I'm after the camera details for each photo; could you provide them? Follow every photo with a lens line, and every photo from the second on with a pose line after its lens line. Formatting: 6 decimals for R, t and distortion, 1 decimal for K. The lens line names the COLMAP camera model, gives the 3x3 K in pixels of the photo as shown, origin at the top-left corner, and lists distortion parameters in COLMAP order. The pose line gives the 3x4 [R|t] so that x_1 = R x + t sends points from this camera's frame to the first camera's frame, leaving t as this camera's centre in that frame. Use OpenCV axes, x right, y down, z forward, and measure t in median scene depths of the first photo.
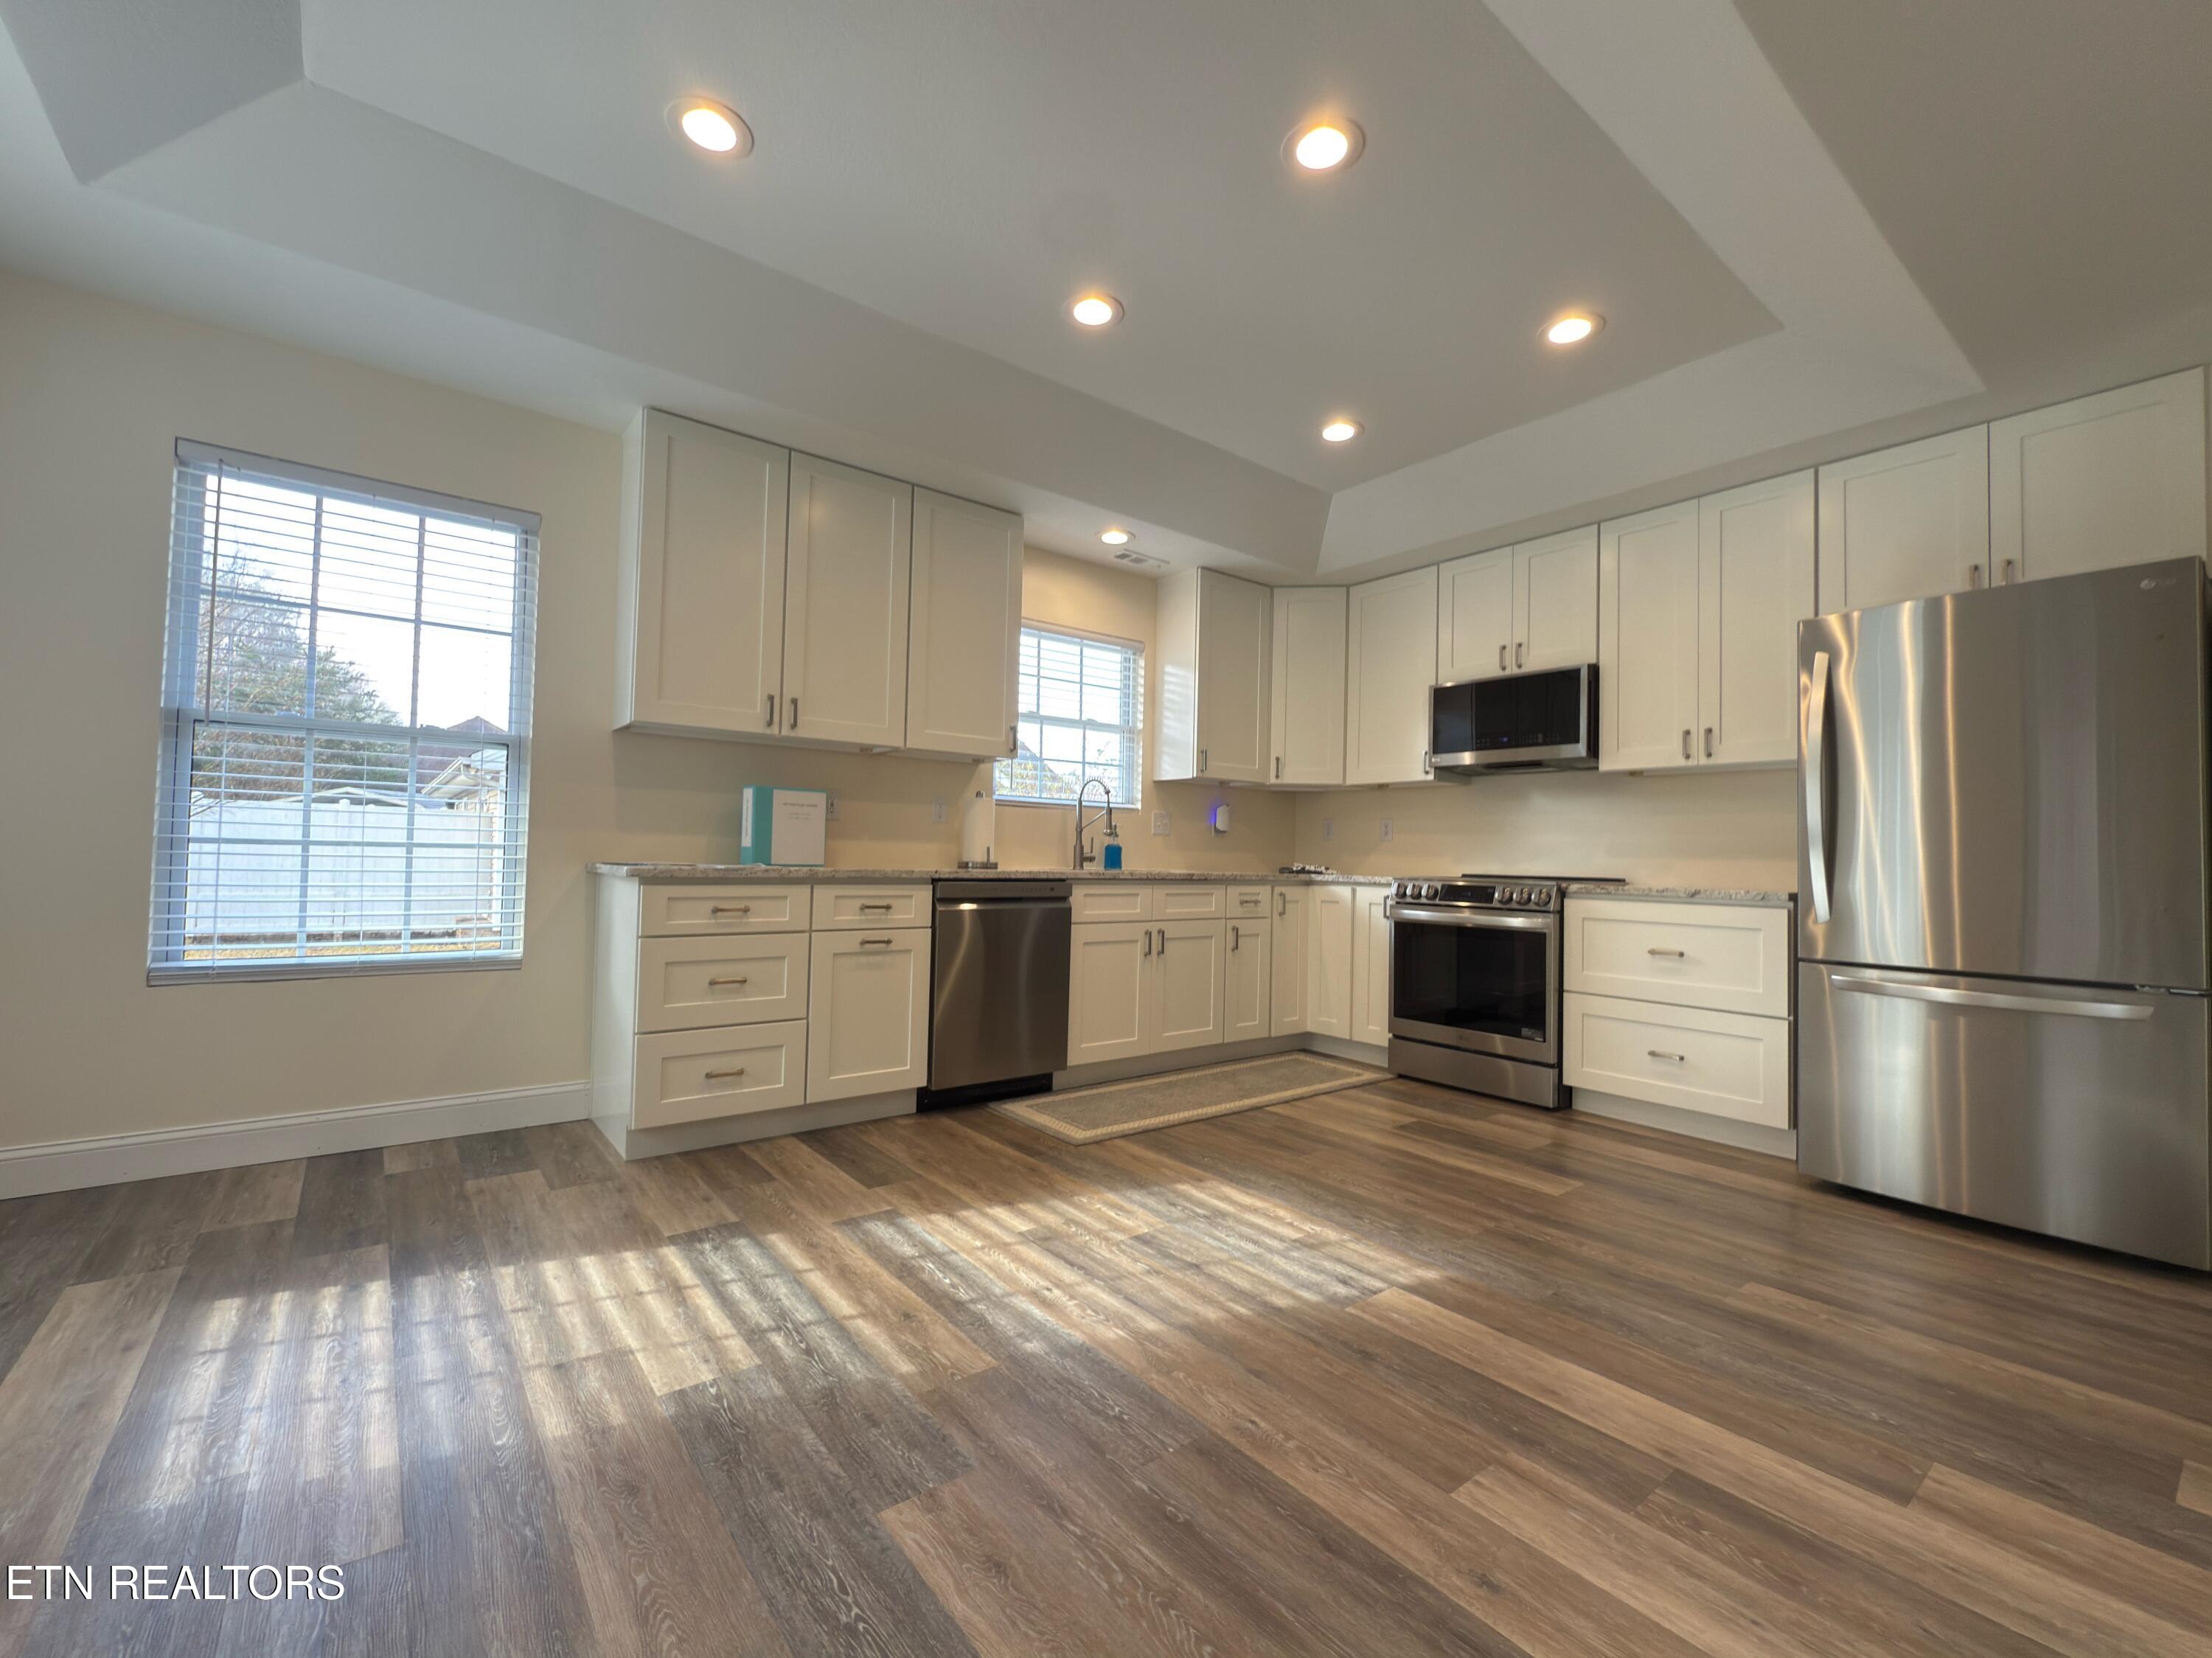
lens RADIAL K [[936.4, 0, 1106.0], [0, 936.4, 829.0], [0, 0, 1]] dist [-0.001124, -0.000053]
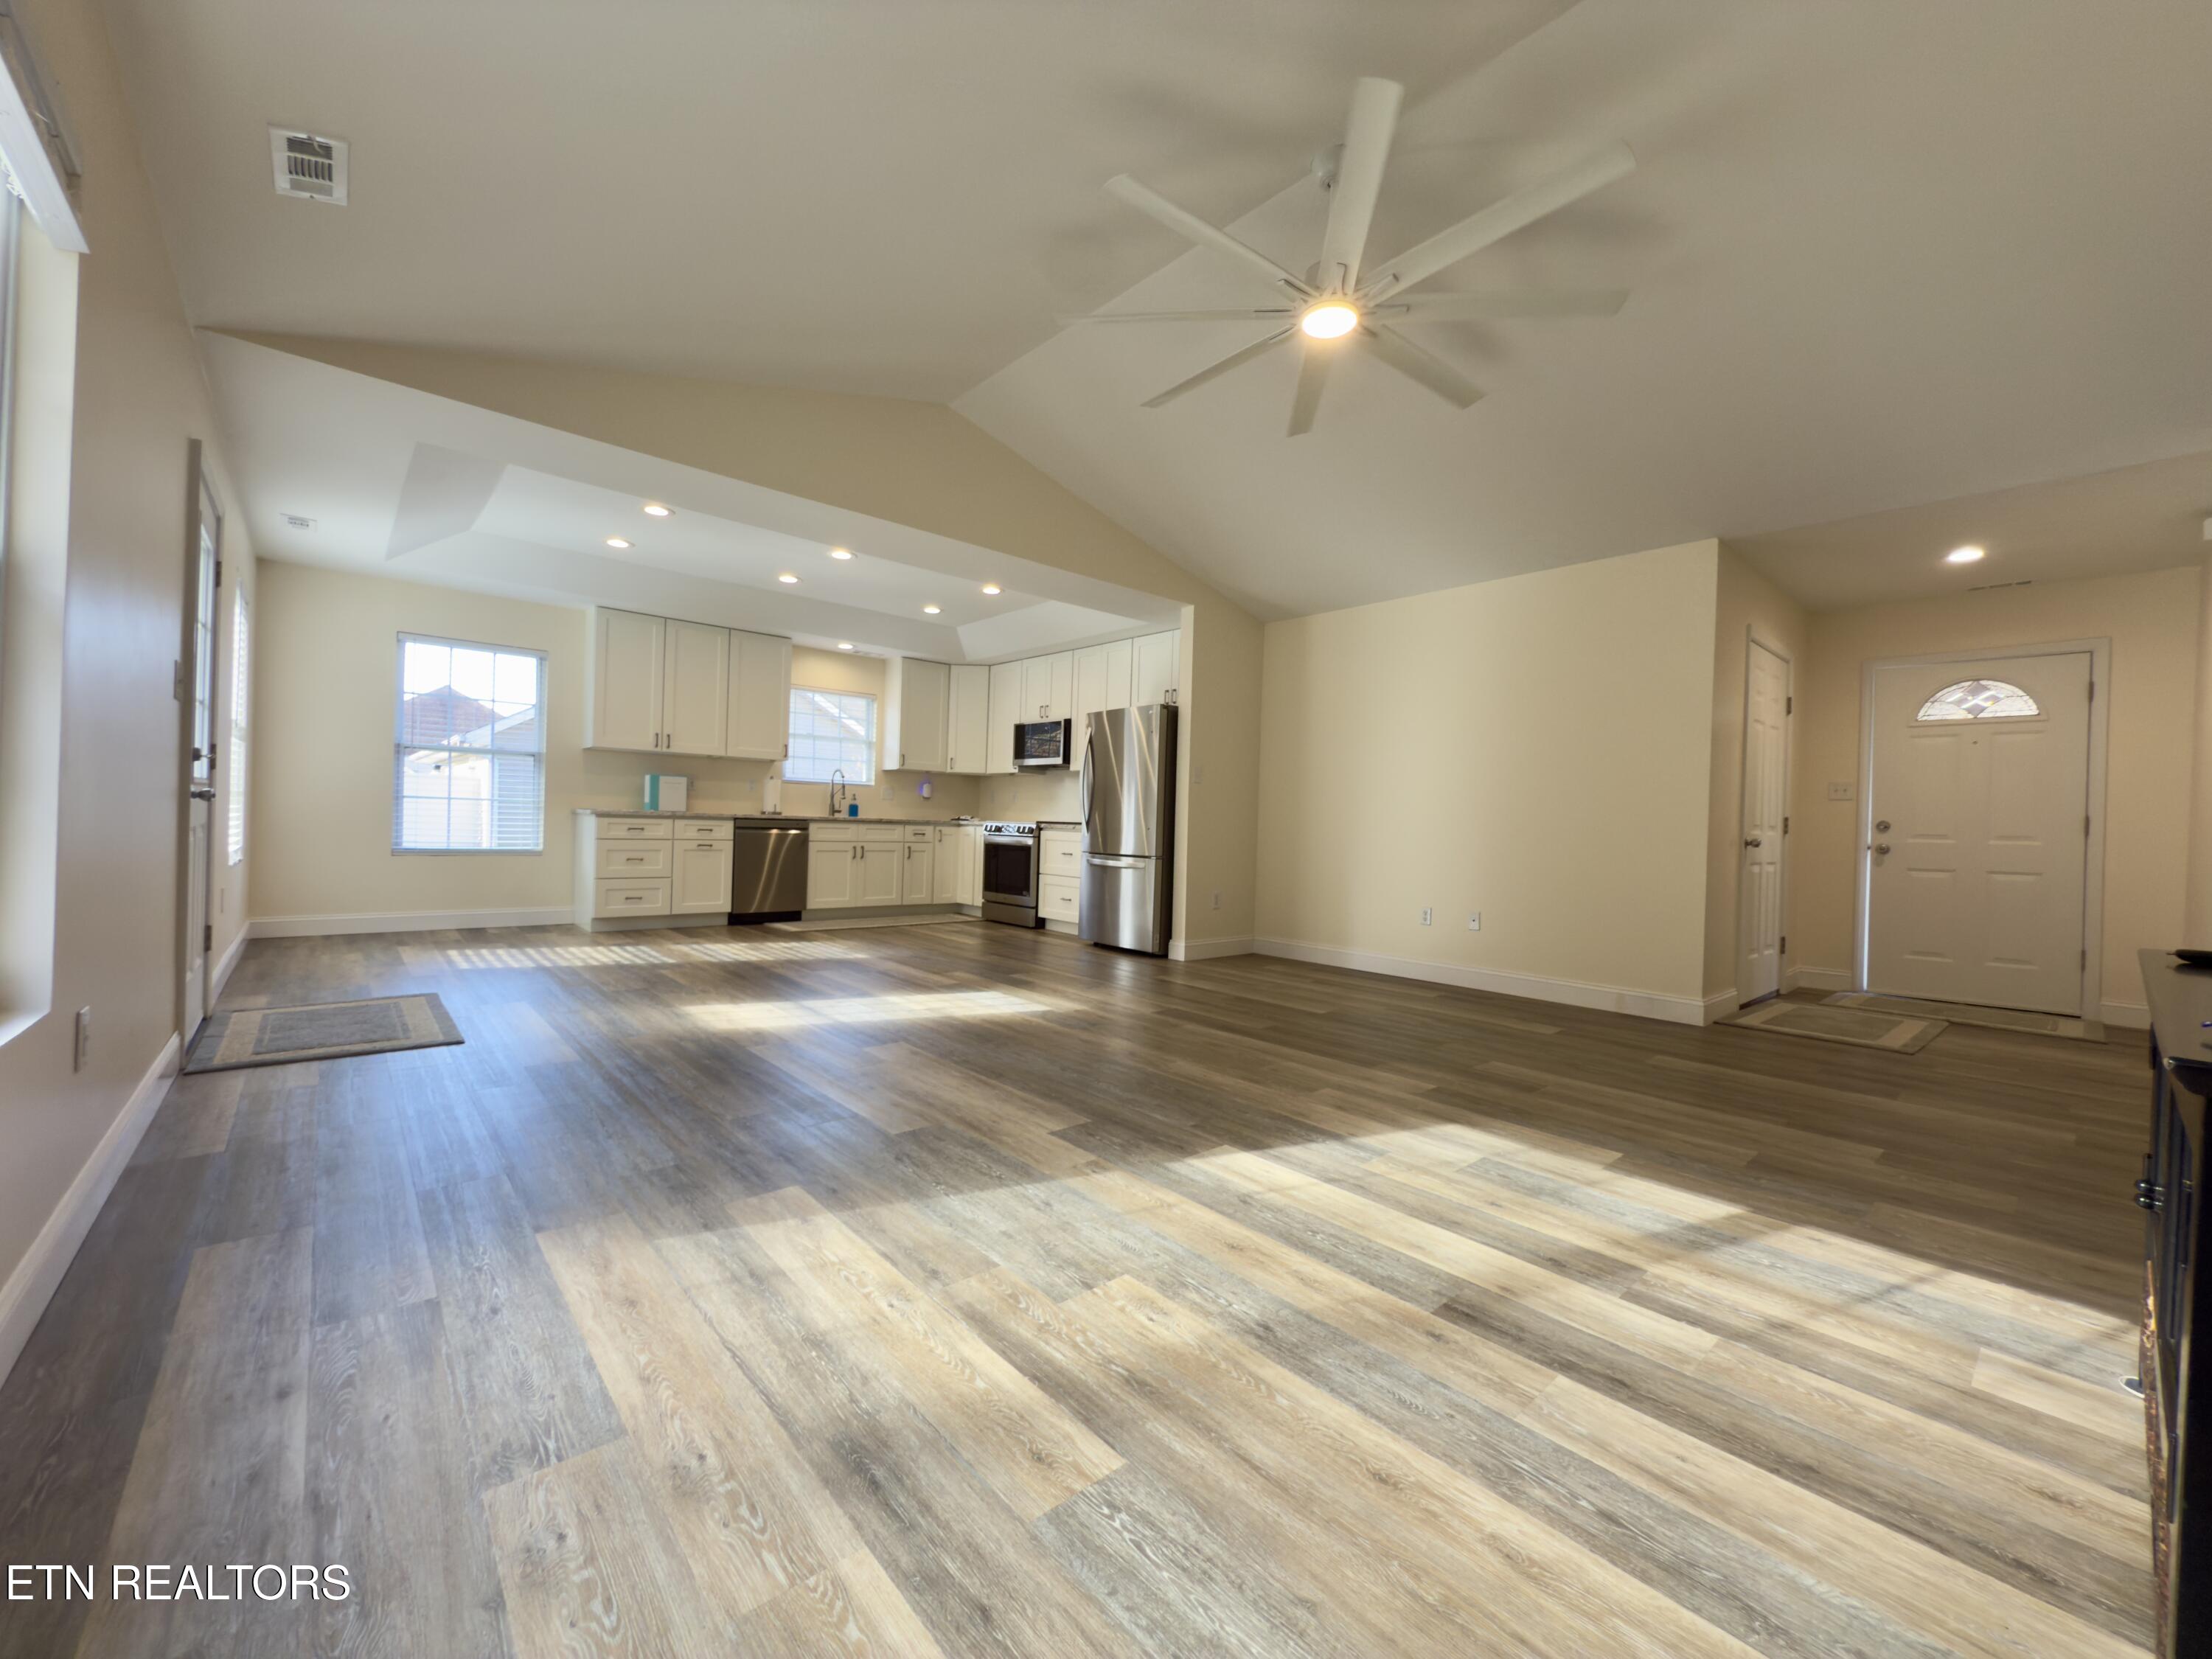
lens RADIAL K [[885.2, 0, 1106.0], [0, 885.2, 829.5], [0, 0, 1]] dist [0.000269, 0.000020]
pose [[0.998323, 0.008489, 0.057269, 0.508469], [-0.010793, 0.999140, 0.040046, -0.010890], [-0.056879, -0.040596, 0.997555, -1.004537]]
